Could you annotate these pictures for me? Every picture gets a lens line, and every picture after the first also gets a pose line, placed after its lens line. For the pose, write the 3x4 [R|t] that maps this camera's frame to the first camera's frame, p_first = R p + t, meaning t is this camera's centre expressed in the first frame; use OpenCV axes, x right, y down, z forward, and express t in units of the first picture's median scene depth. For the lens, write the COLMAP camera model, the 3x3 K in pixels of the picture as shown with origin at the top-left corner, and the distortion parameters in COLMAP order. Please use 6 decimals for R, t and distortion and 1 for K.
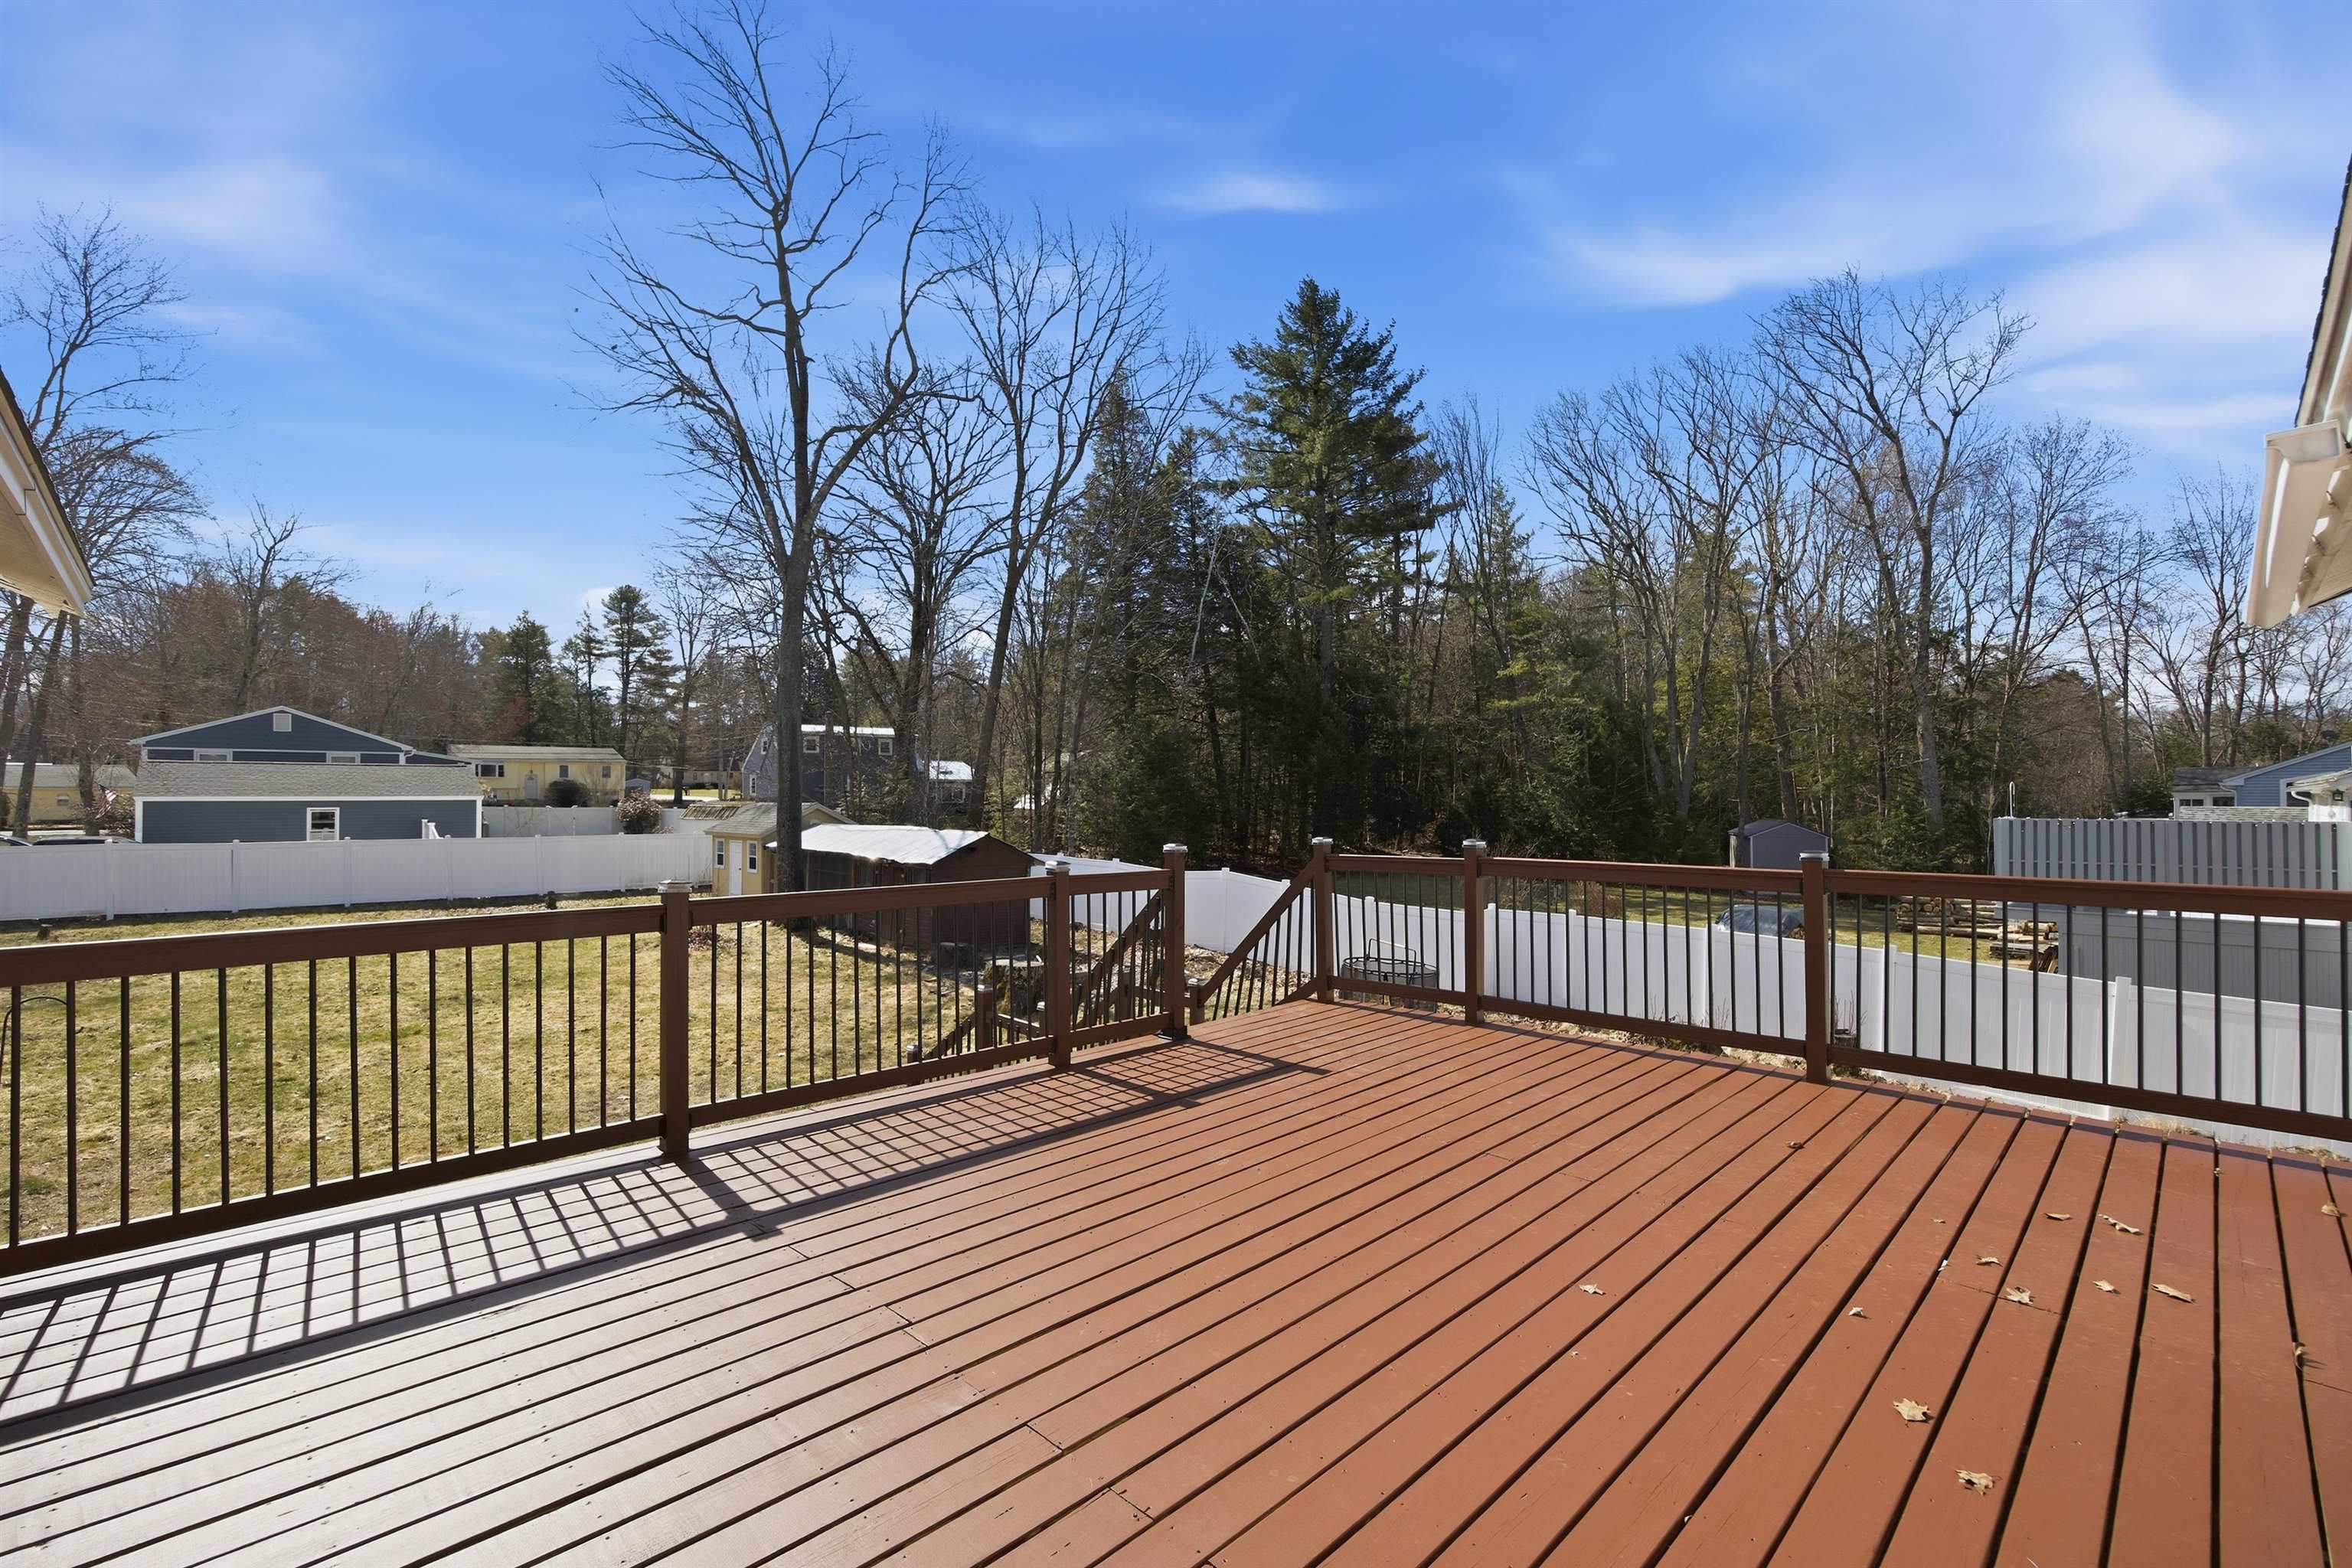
lens RADIAL K [[1083.2, 0, 1117.7], [0, 1083.2, 805.6], [0, 0, 1]] dist [-0.023023, 0.000314]
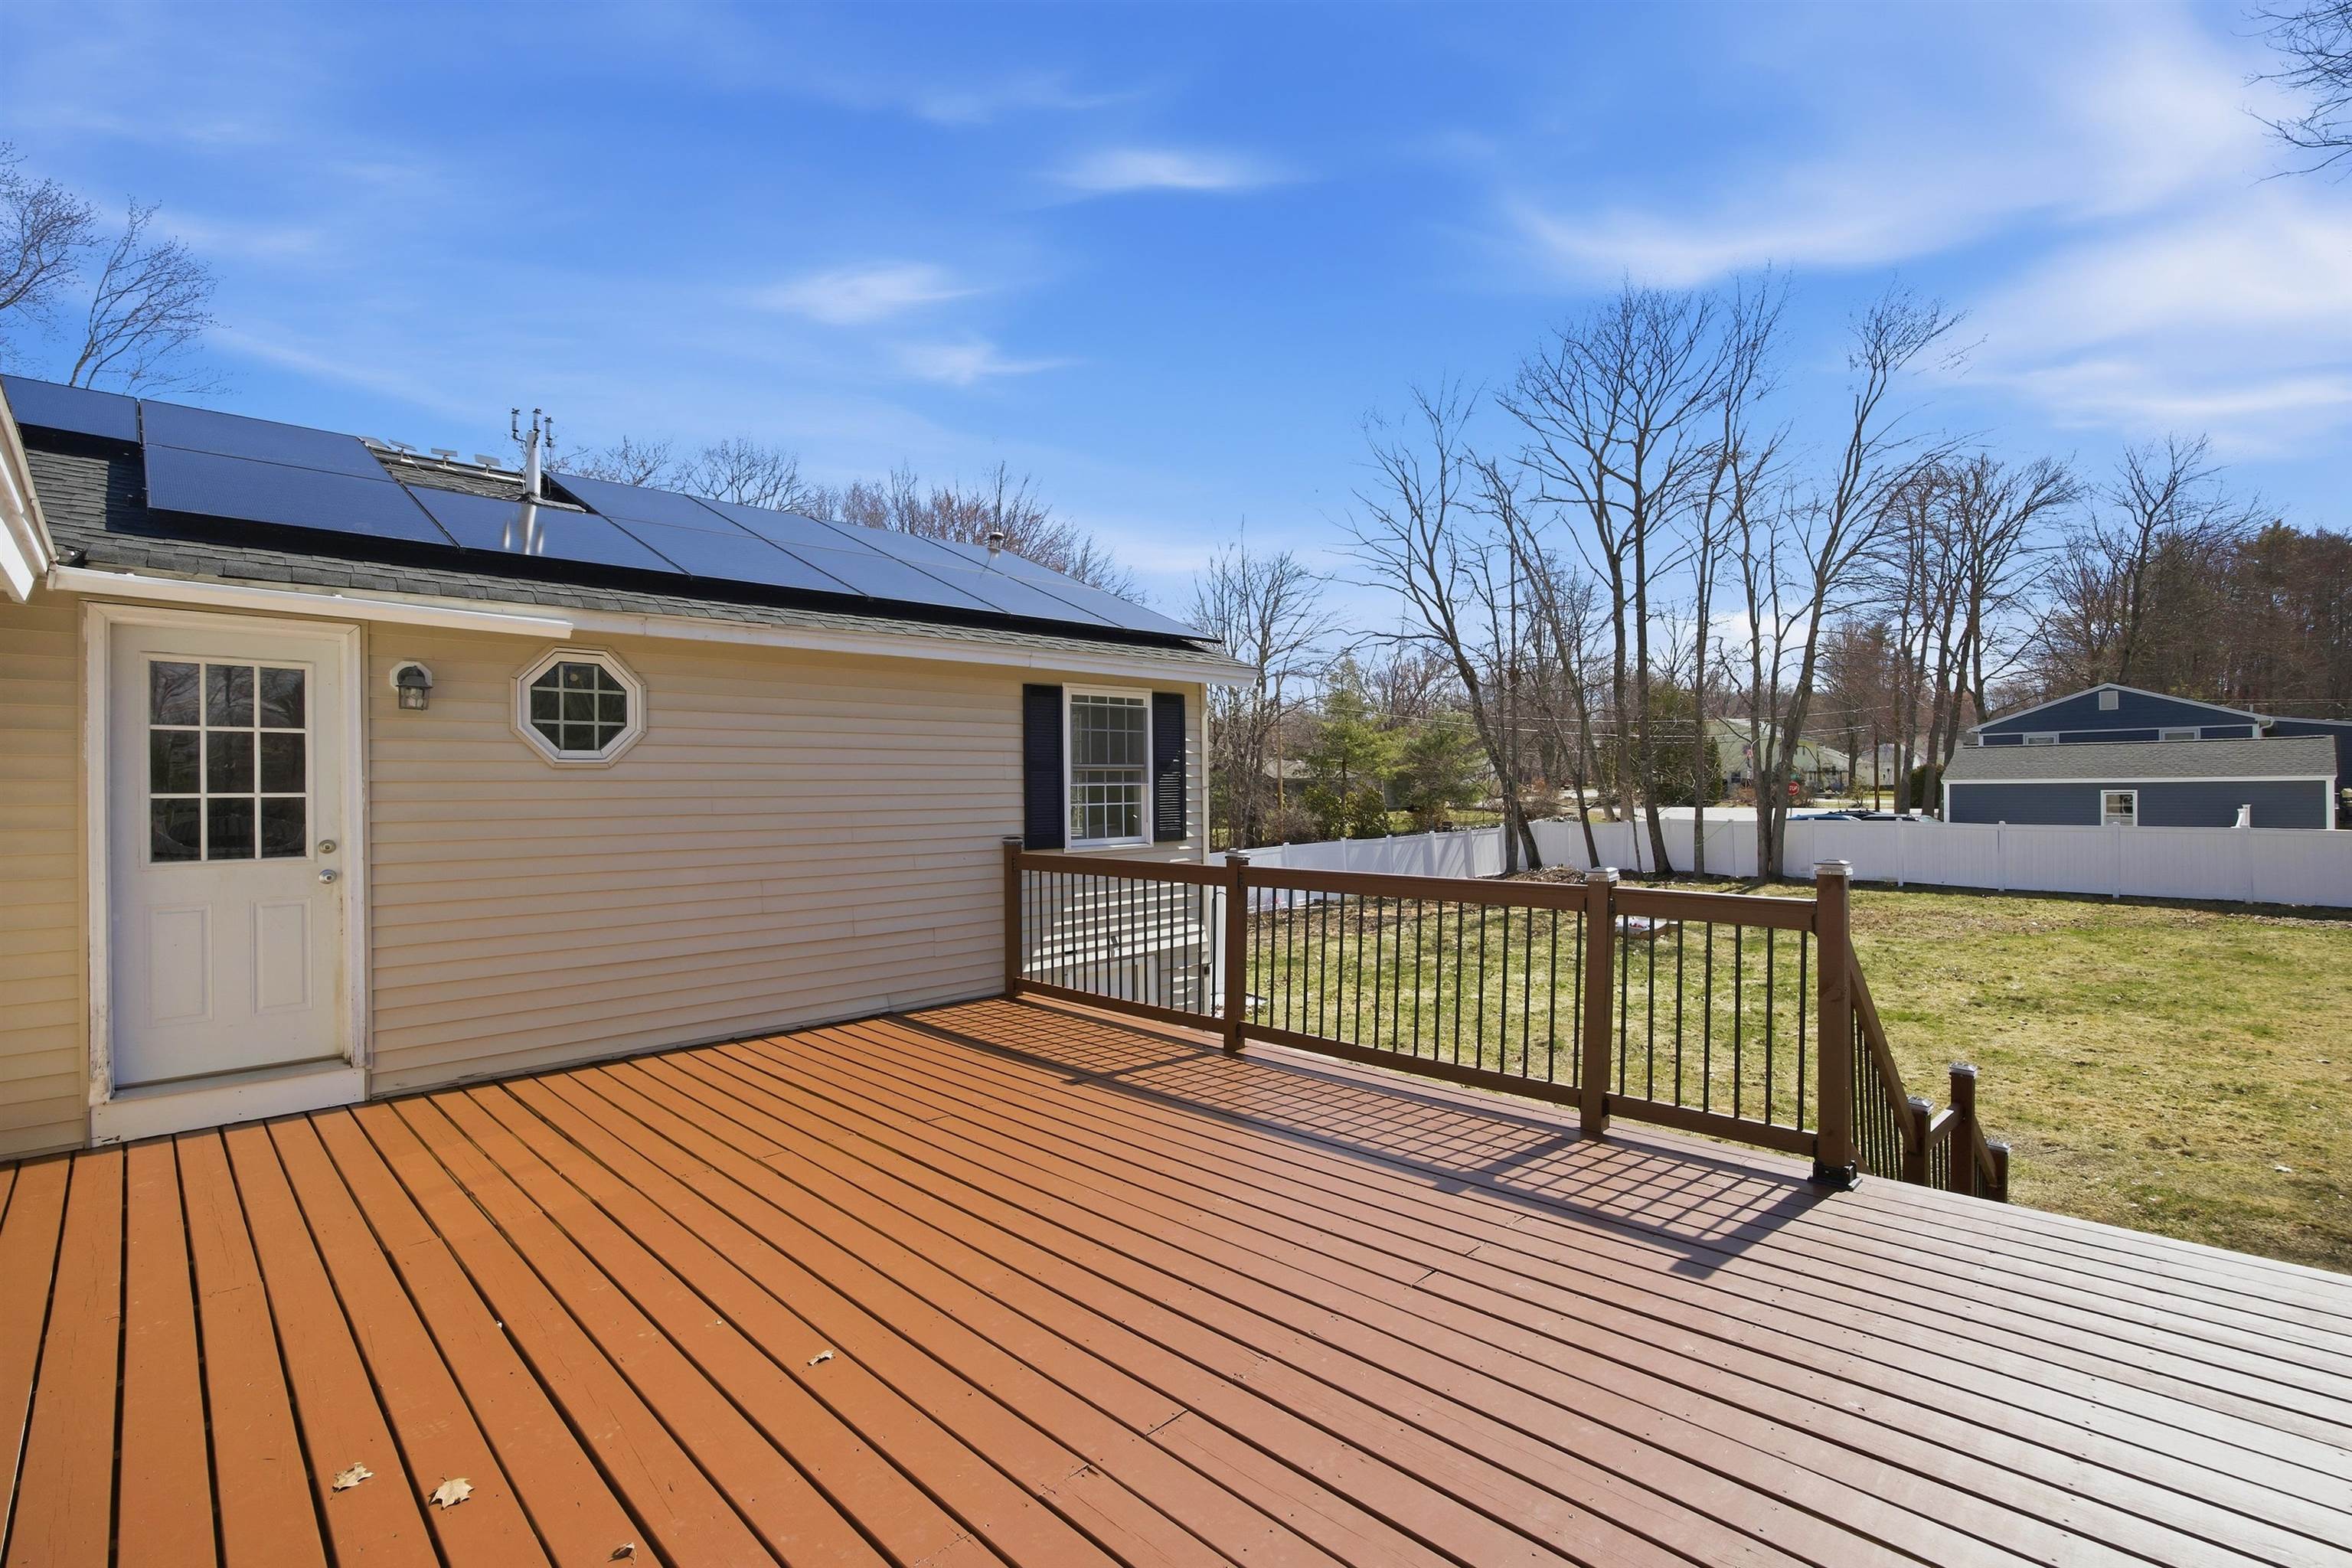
lens RADIAL K [[1083.2, 0, 1171.7], [0, 1083.2, 800.5], [0, 0, 1]] dist [-0.023023, 0.000314]
pose [[-0.010166, 0.007813, -0.999918, 0.727594], [0.004915, 0.999958, 0.007764, -0.001530], [0.999936, -0.004836, -0.010204, 0.724292]]
